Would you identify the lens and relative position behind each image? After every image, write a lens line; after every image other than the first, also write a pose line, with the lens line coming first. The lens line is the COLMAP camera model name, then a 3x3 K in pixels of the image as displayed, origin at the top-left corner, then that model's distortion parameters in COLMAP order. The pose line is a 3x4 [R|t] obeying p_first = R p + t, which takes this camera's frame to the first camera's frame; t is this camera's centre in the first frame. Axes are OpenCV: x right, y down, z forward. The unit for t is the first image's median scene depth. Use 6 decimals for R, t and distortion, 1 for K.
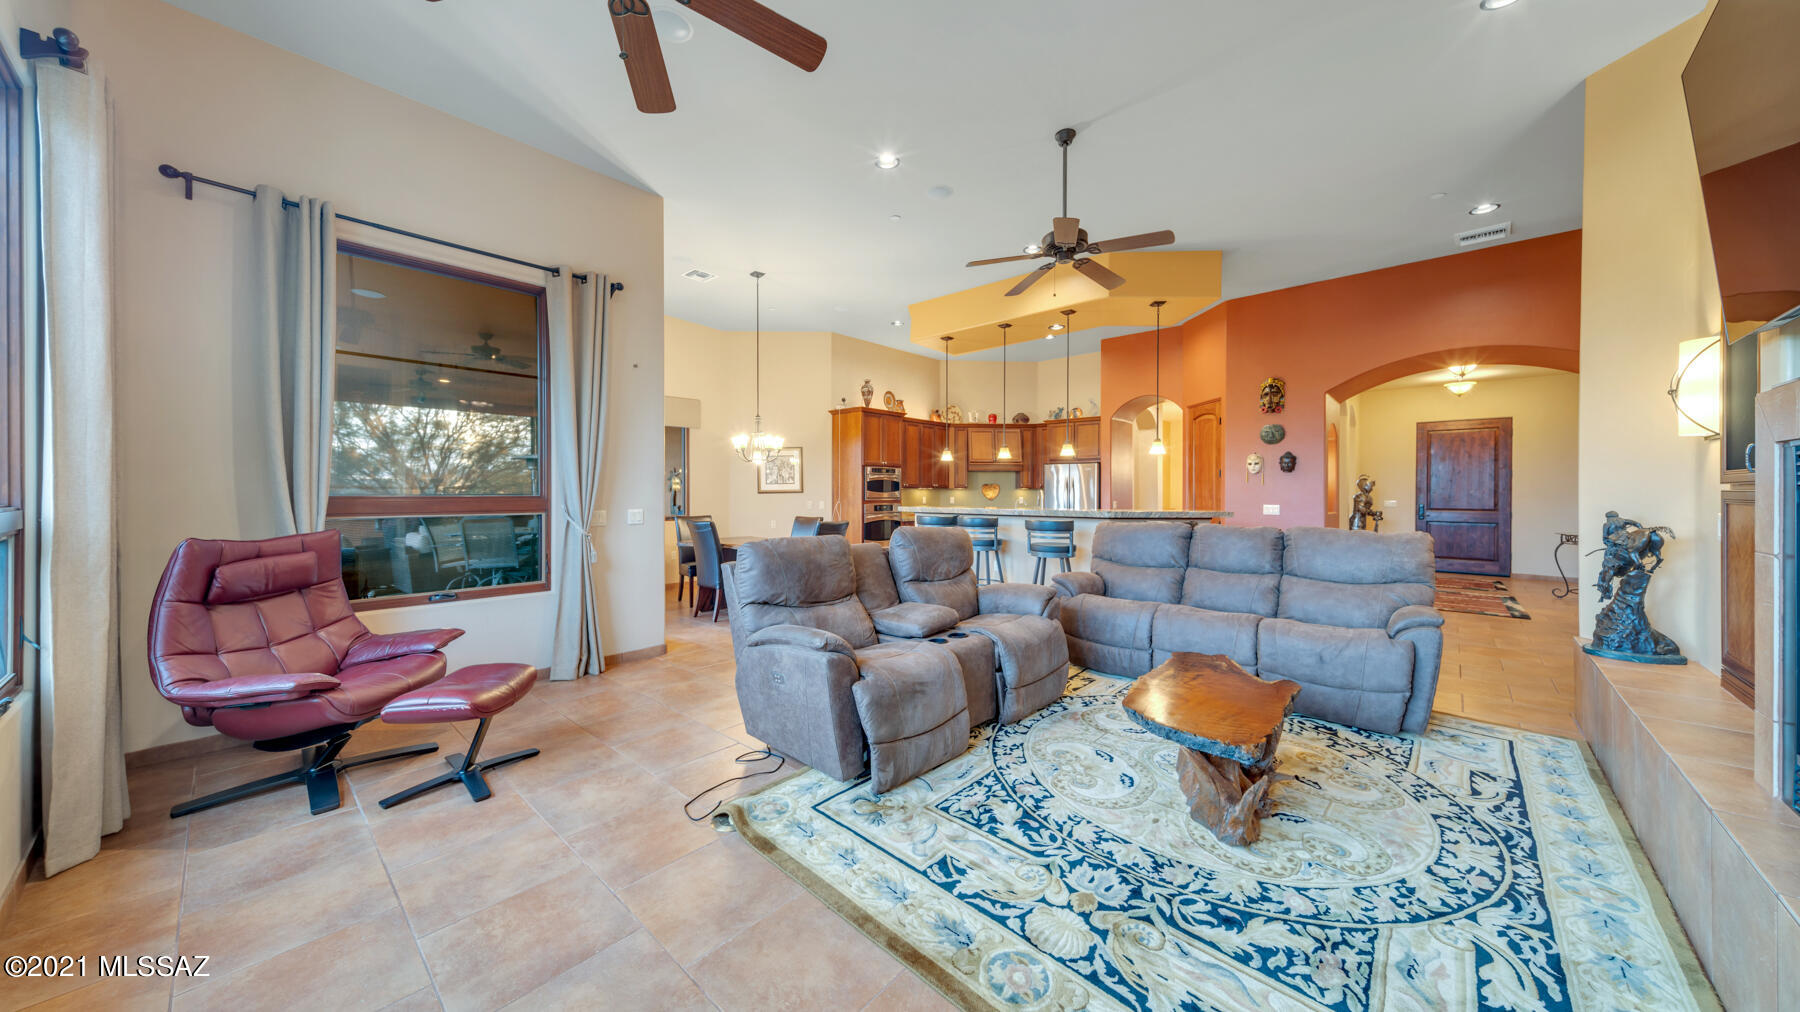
lens RADIAL K [[601.6, 0, 895.4], [0, 601.6, 496.0], [0, 0, 1]] dist [0.028074, -0.004766]
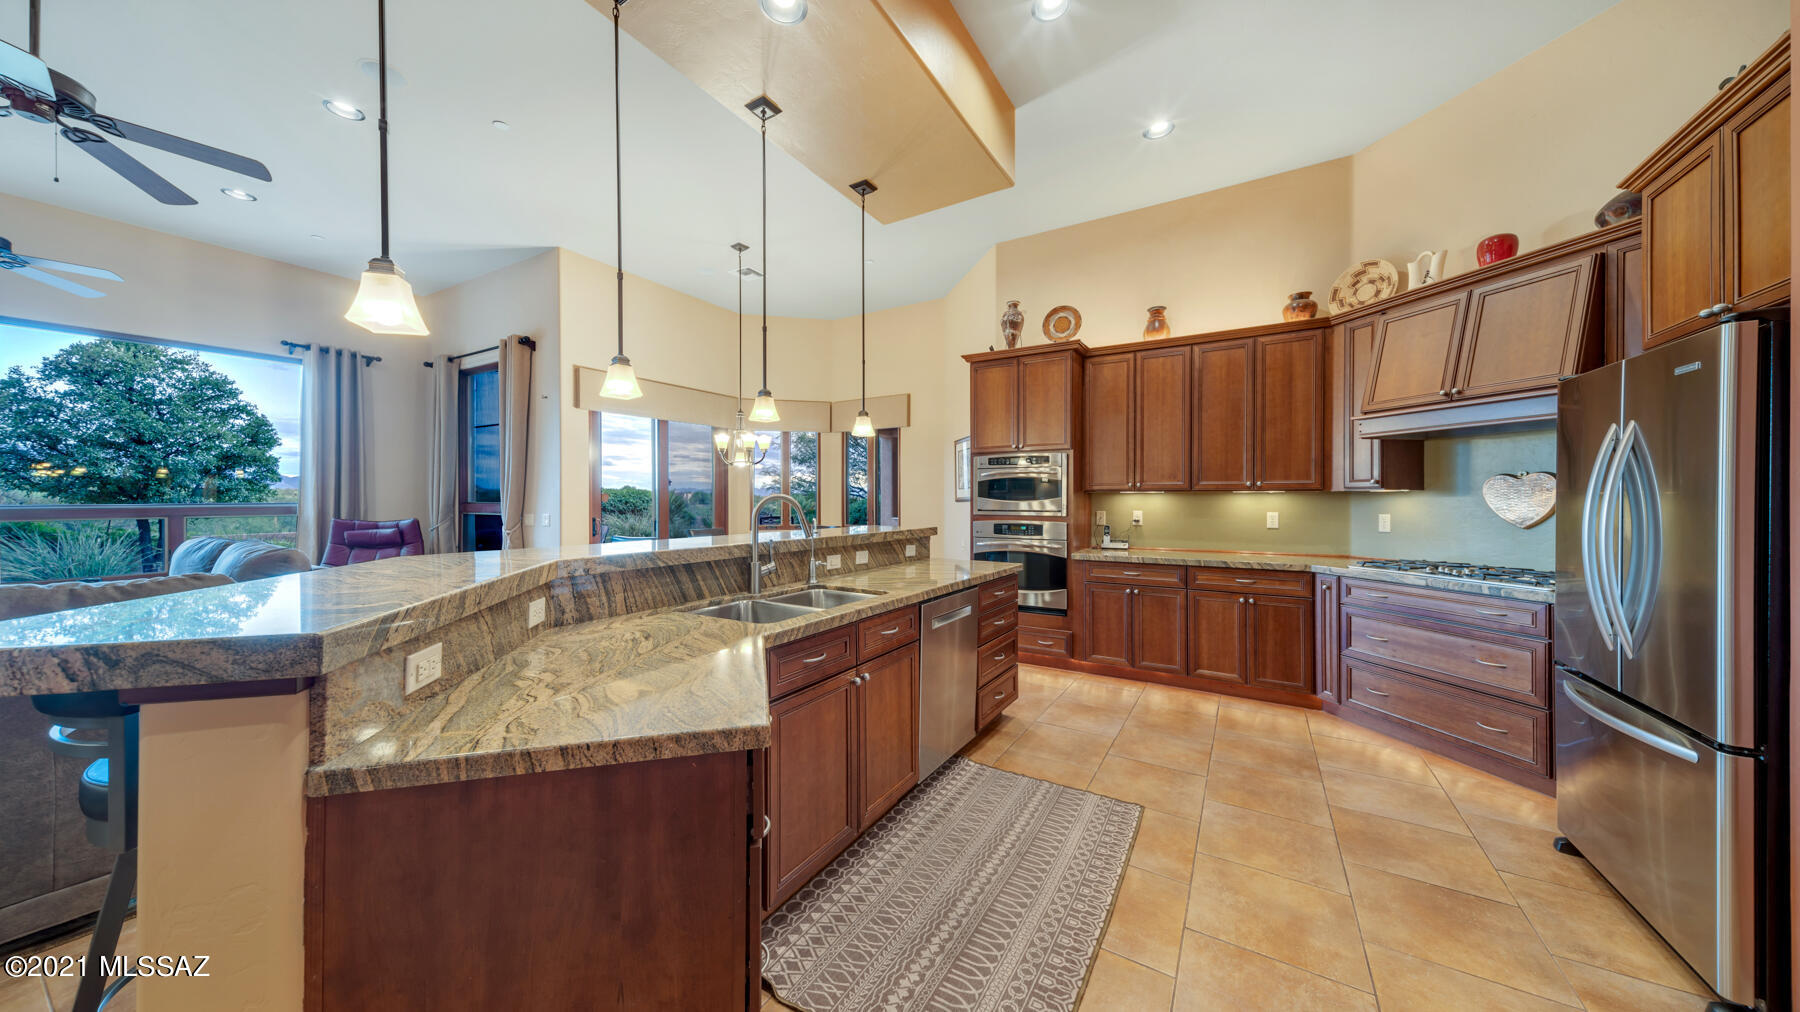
lens RADIAL K [[601.6, 0, 895.4], [0, 601.6, 496.0], [0, 0, 1]] dist [0.028074, -0.004766]
pose [[0.181135, -0.007672, -0.983428, 0.485327], [-0.006907, 0.999935, -0.009073, -0.004735], [0.983434, 0.008436, 0.181070, 0.792947]]
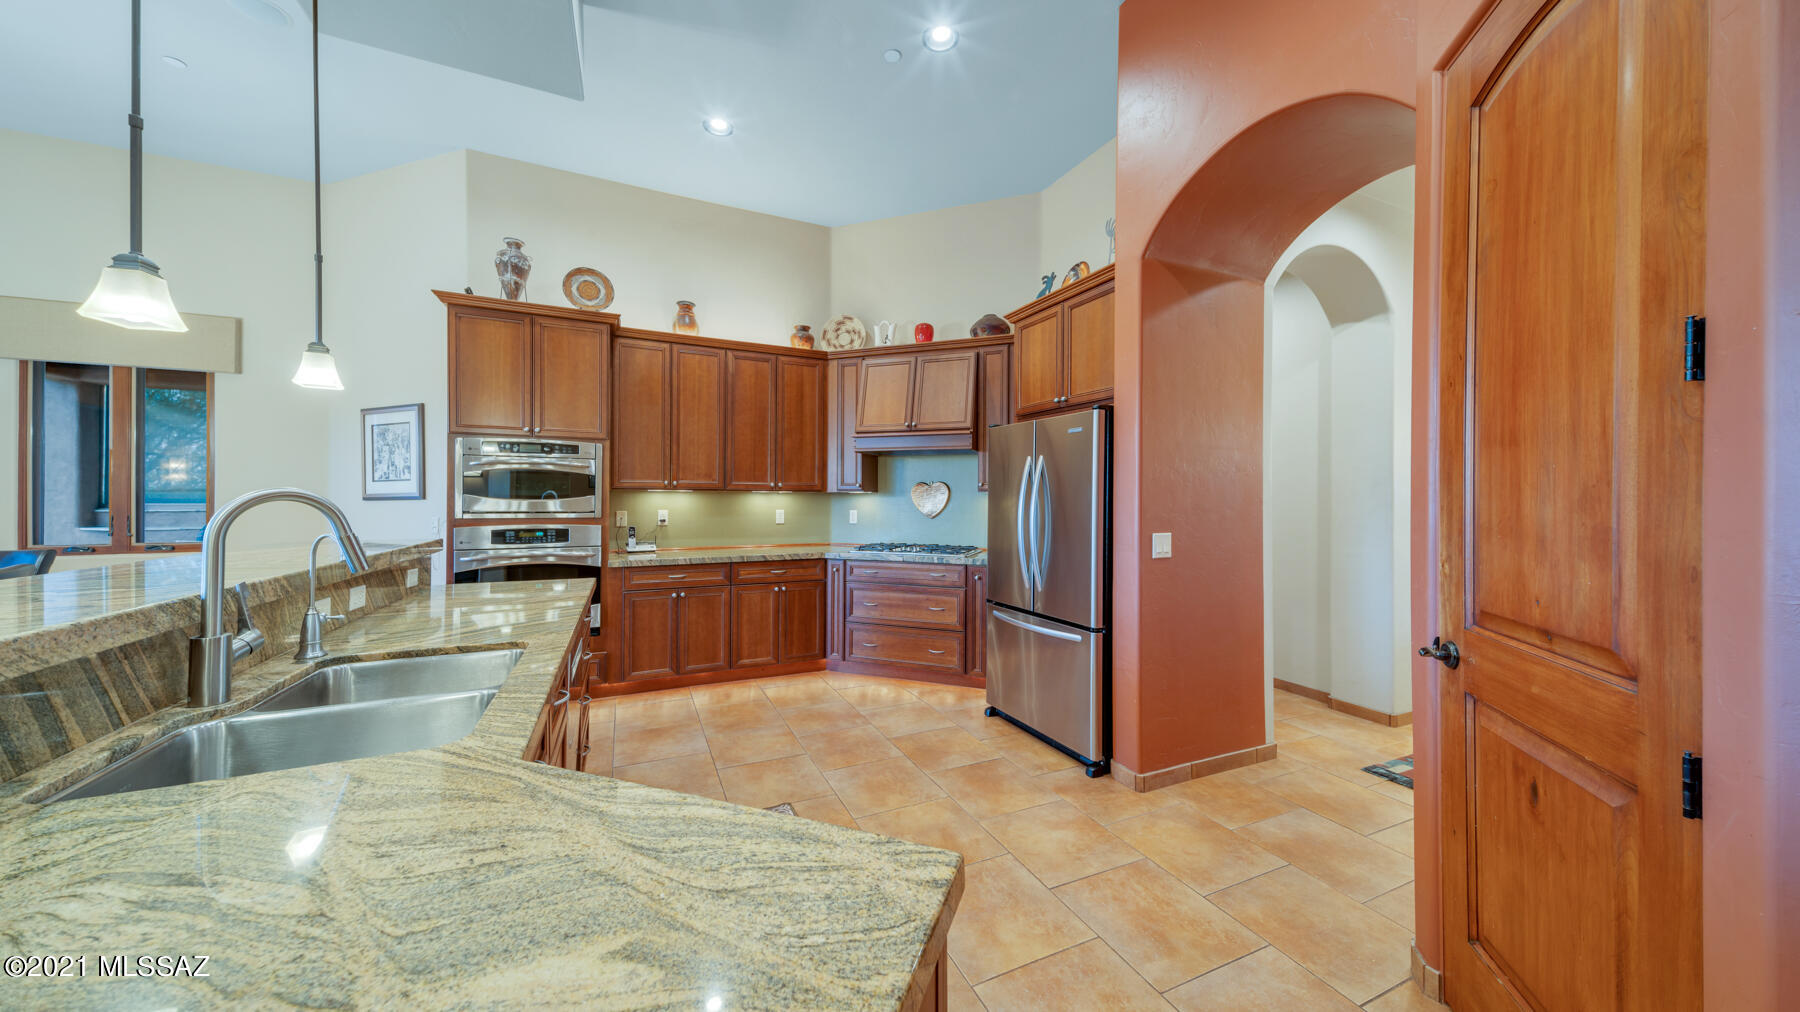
lens RADIAL K [[601.6, 0, 895.4], [0, 601.6, 496.0], [0, 0, 1]] dist [0.028074, -0.004766]
pose [[0.924453, 0.001560, -0.381294, 0.371513], [-0.006316, 0.999917, -0.011221, -0.005356], [0.381245, 0.012782, 0.924386, 0.704506]]
